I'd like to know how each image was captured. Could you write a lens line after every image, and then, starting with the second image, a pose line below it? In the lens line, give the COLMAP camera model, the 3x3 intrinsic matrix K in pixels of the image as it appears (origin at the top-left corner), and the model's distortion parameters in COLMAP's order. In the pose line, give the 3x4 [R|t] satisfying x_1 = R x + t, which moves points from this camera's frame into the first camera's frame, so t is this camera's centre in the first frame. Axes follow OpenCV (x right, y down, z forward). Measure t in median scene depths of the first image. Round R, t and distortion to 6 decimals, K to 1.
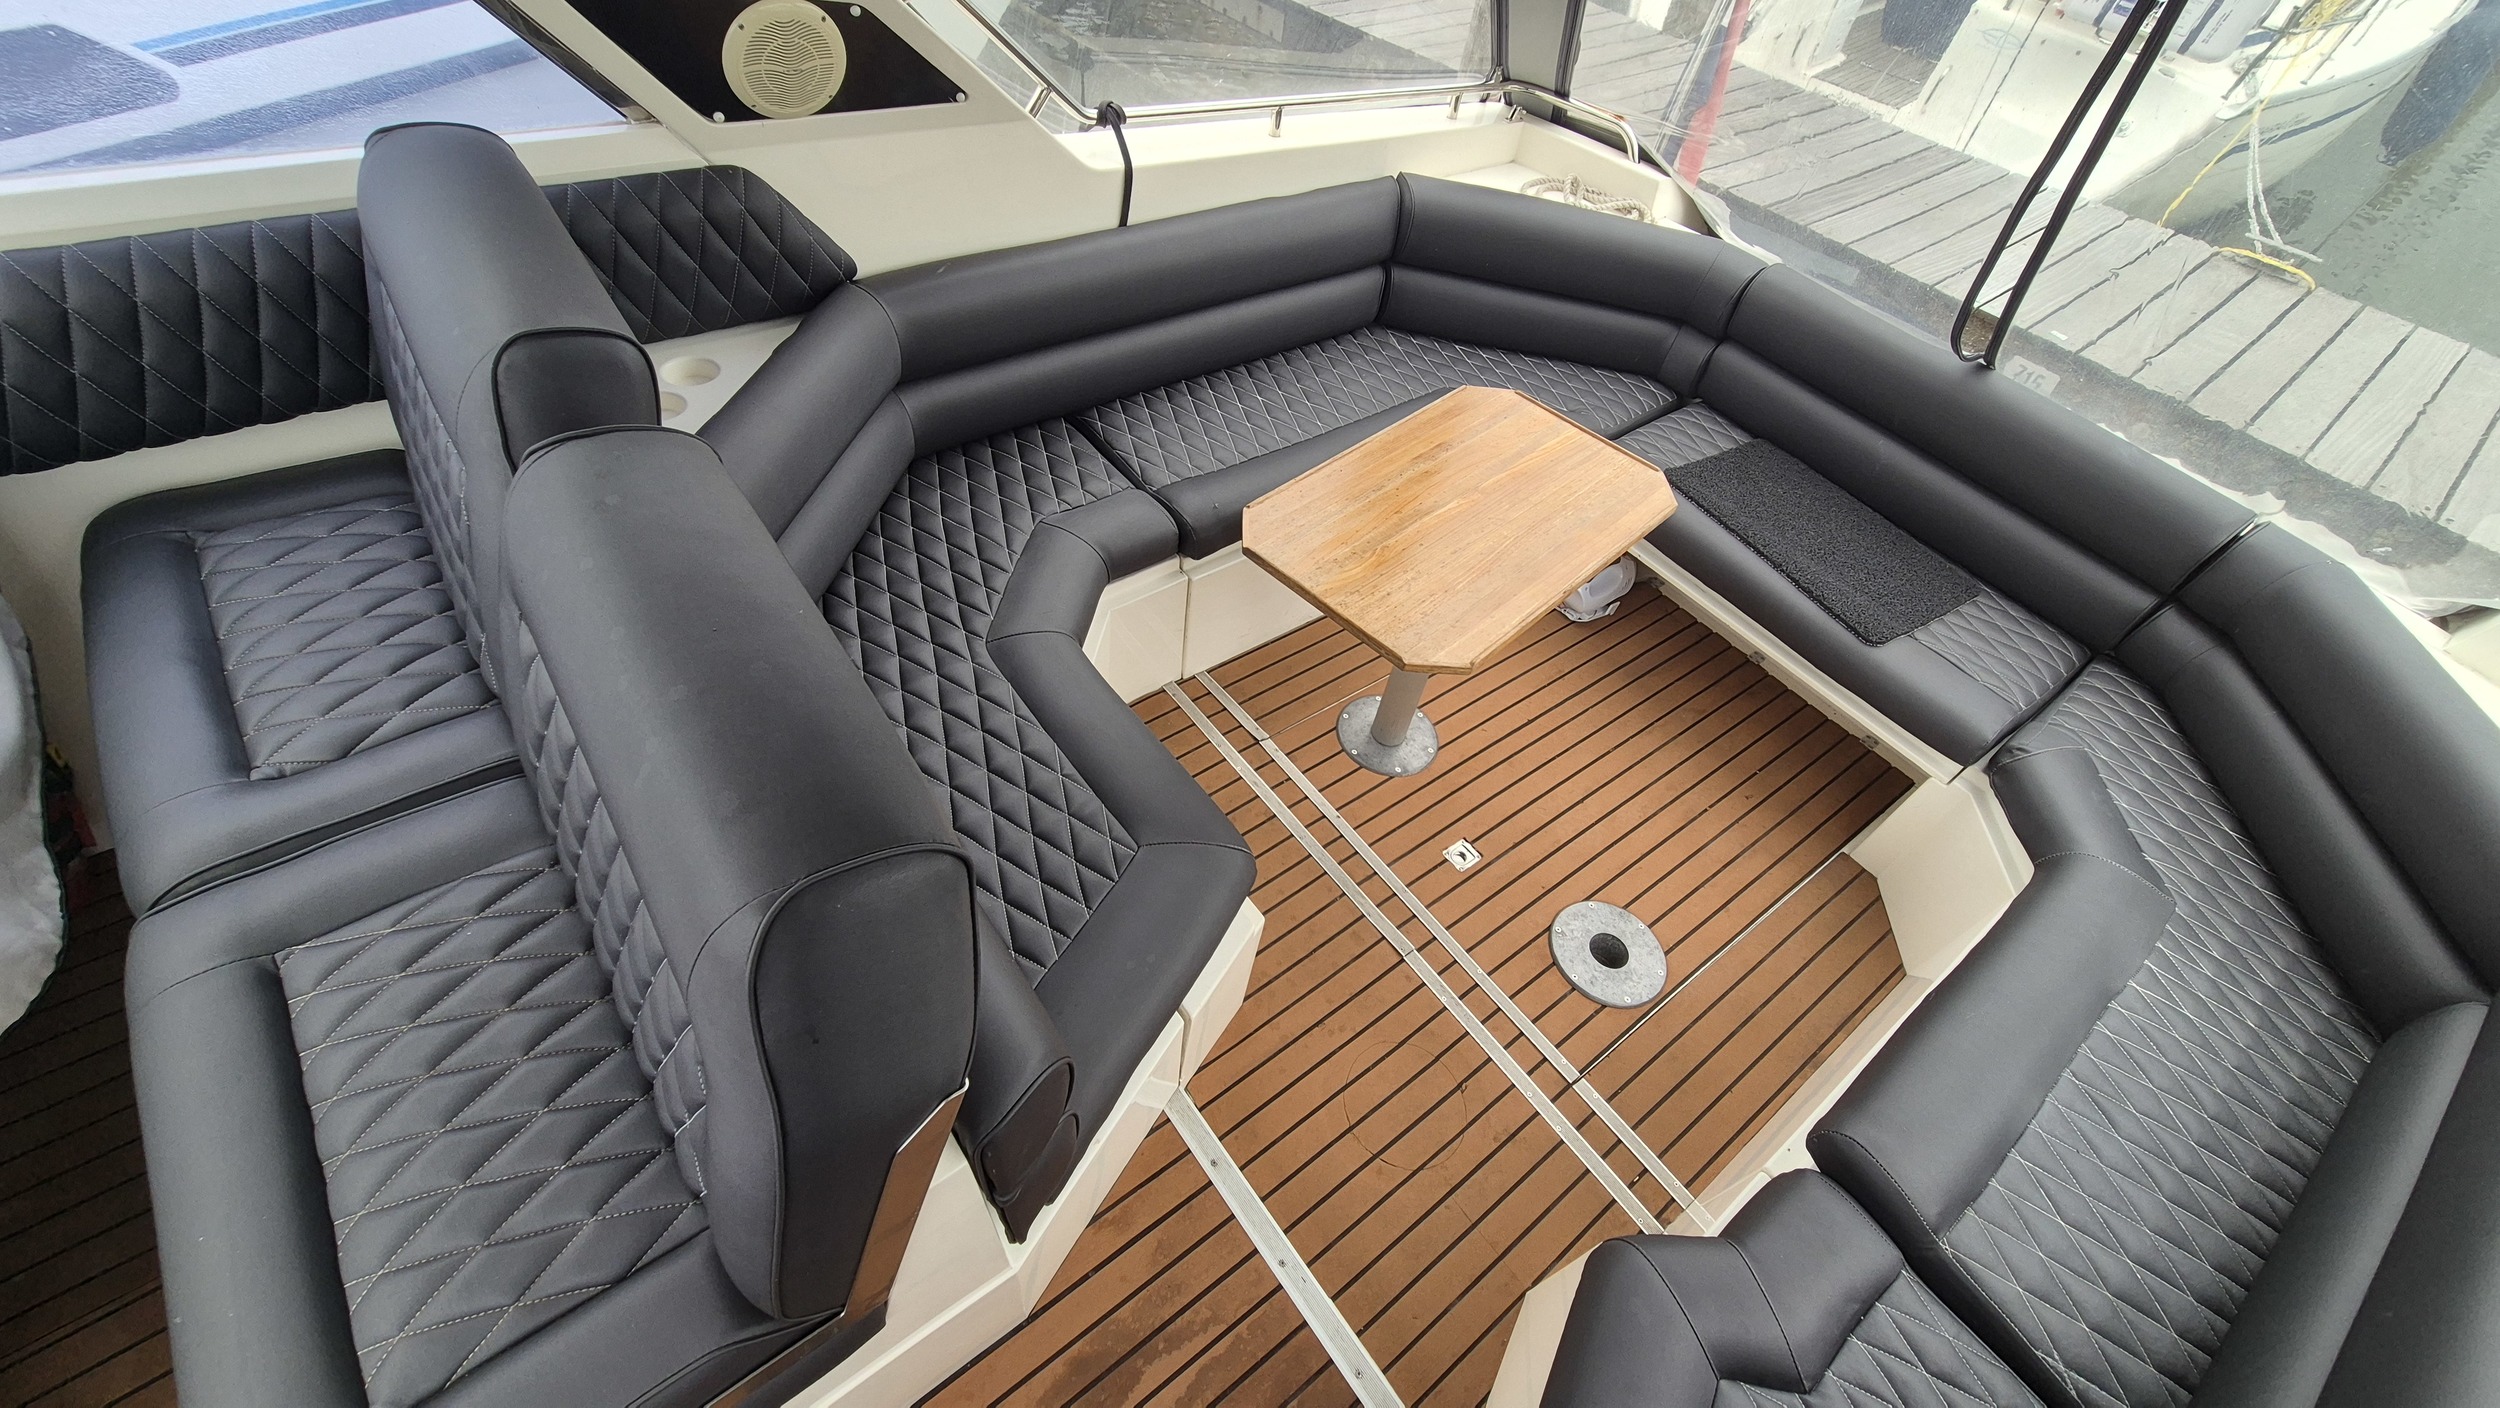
lens RADIAL K [[1016.4, 0, 1240.9], [0, 1016.4, 703.1], [0, 0, 1]] dist [-0.002759, -0.000479]
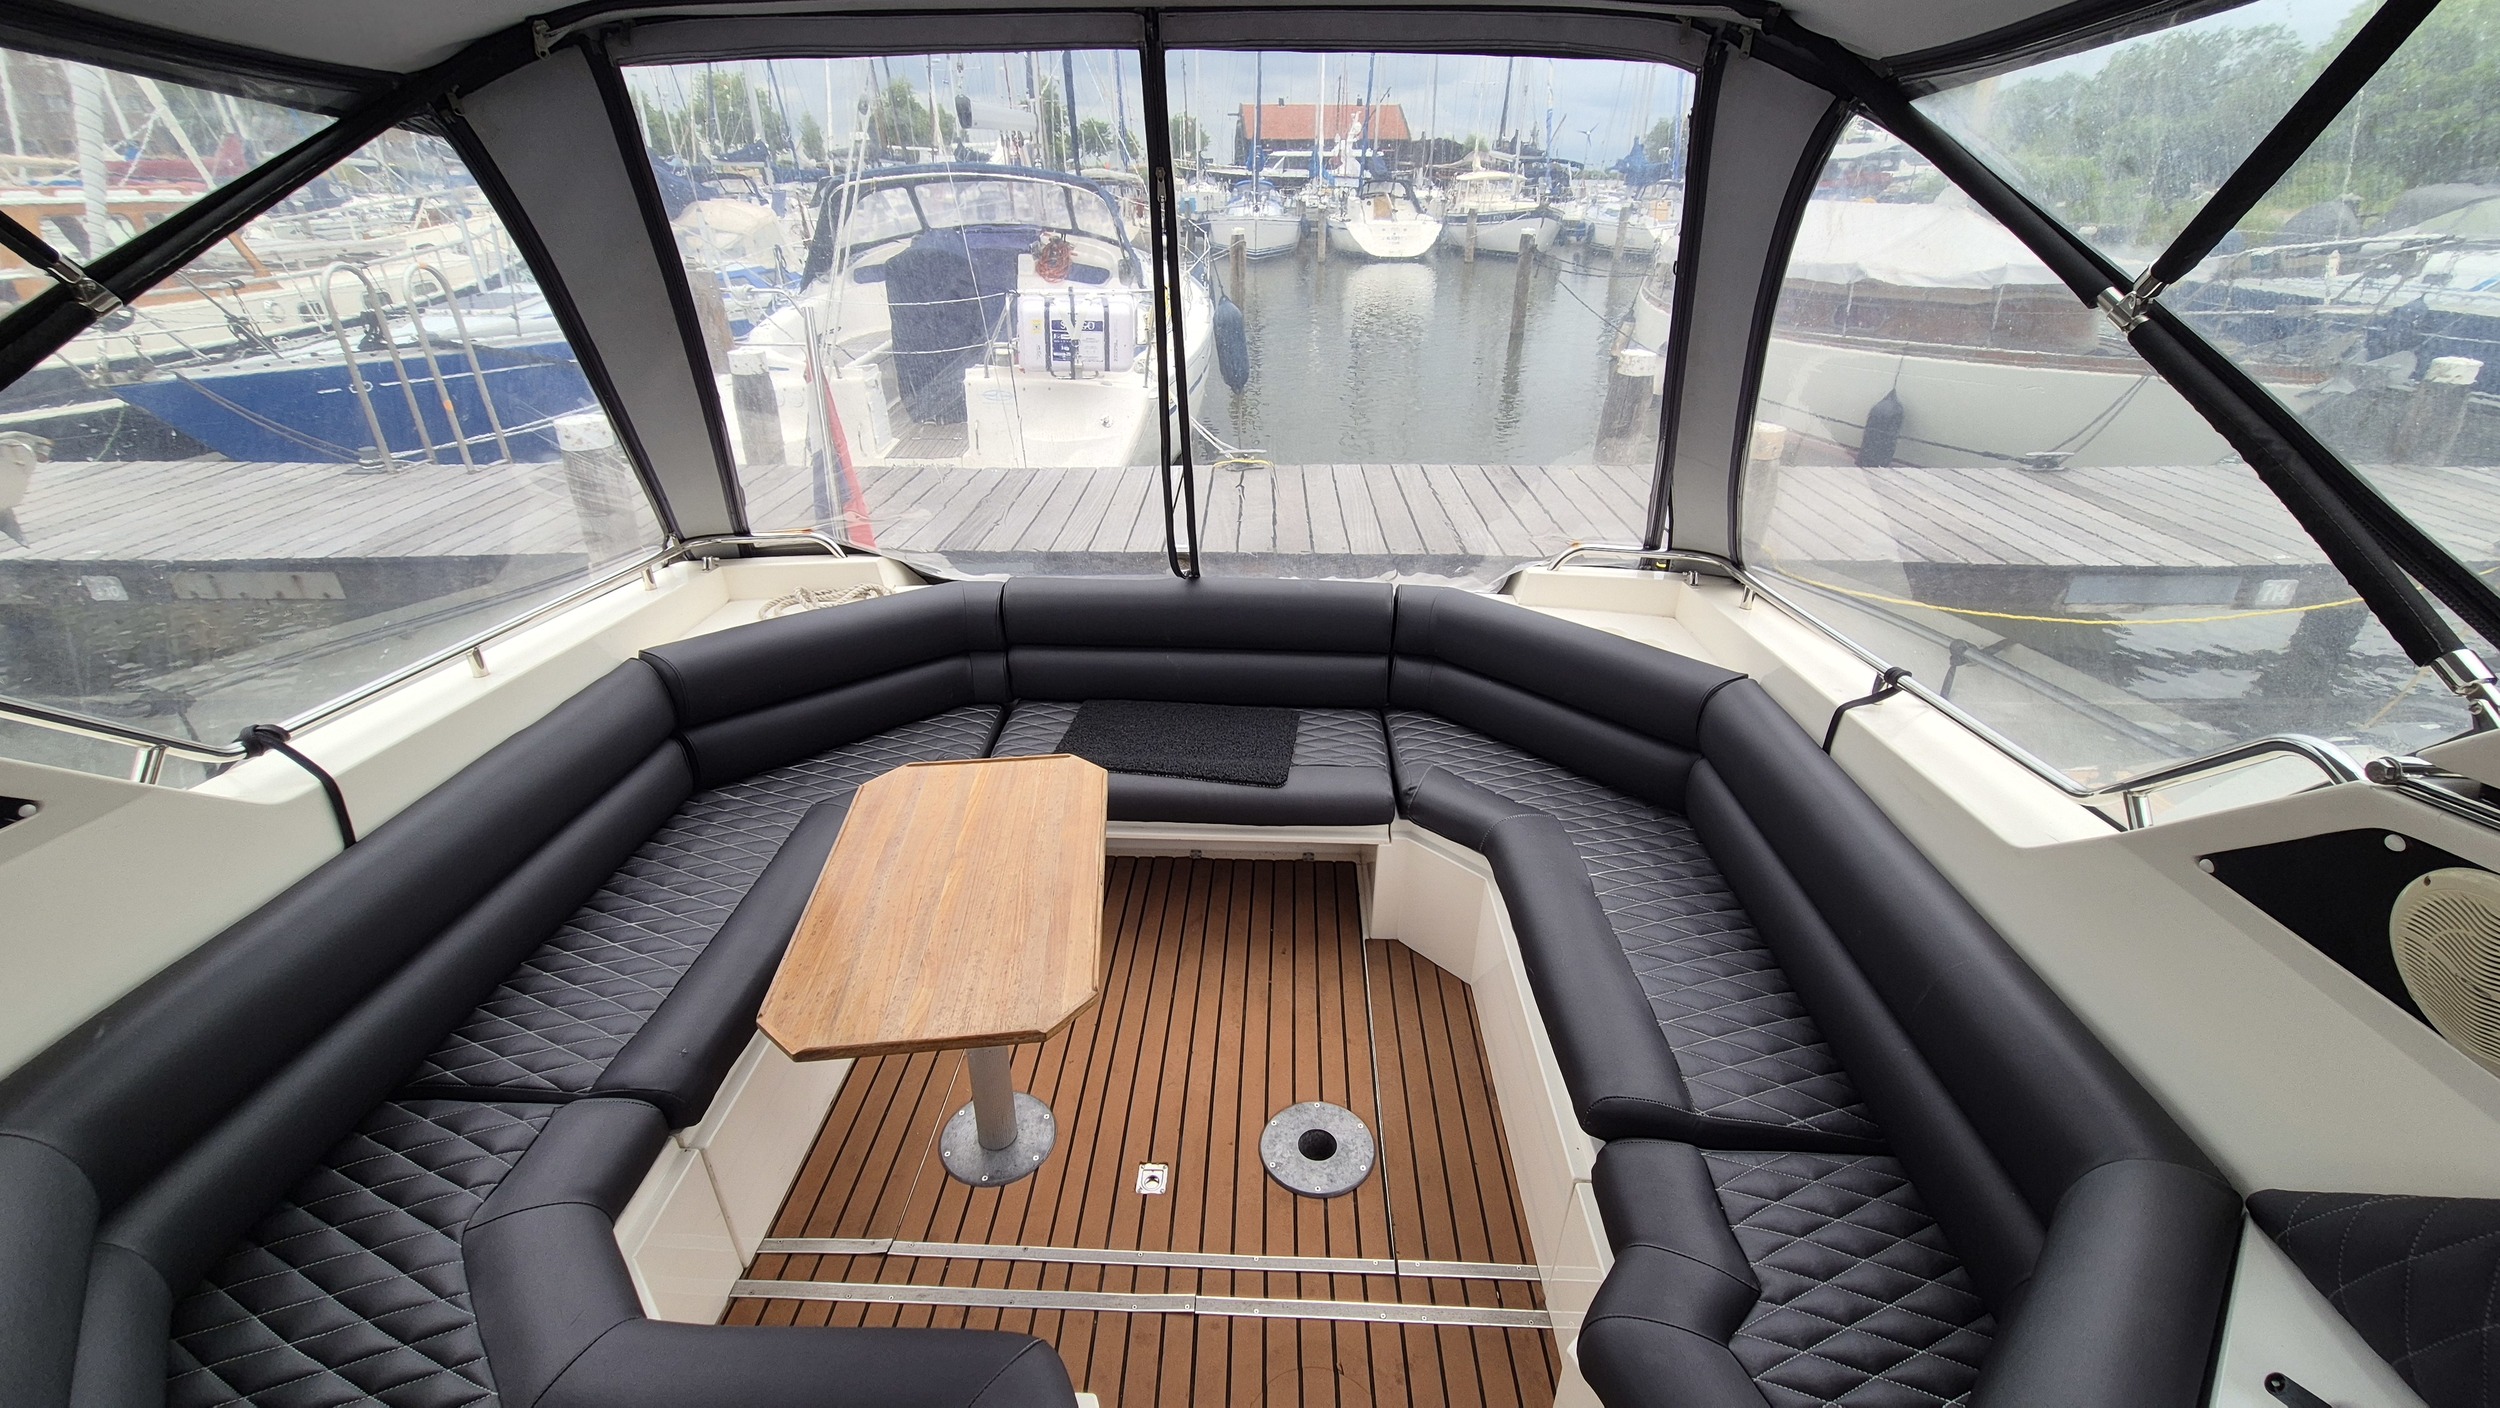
lens RADIAL K [[1016.4, 0, 1240.9], [0, 1016.4, 703.1], [0, 0, 1]] dist [-0.002759, -0.000479]
pose [[0.629561, -0.442447, 0.638666, -0.137031], [0.629380, 0.772400, -0.085315, -0.058585], [-0.455558, 0.455674, 0.764740, 0.046294]]
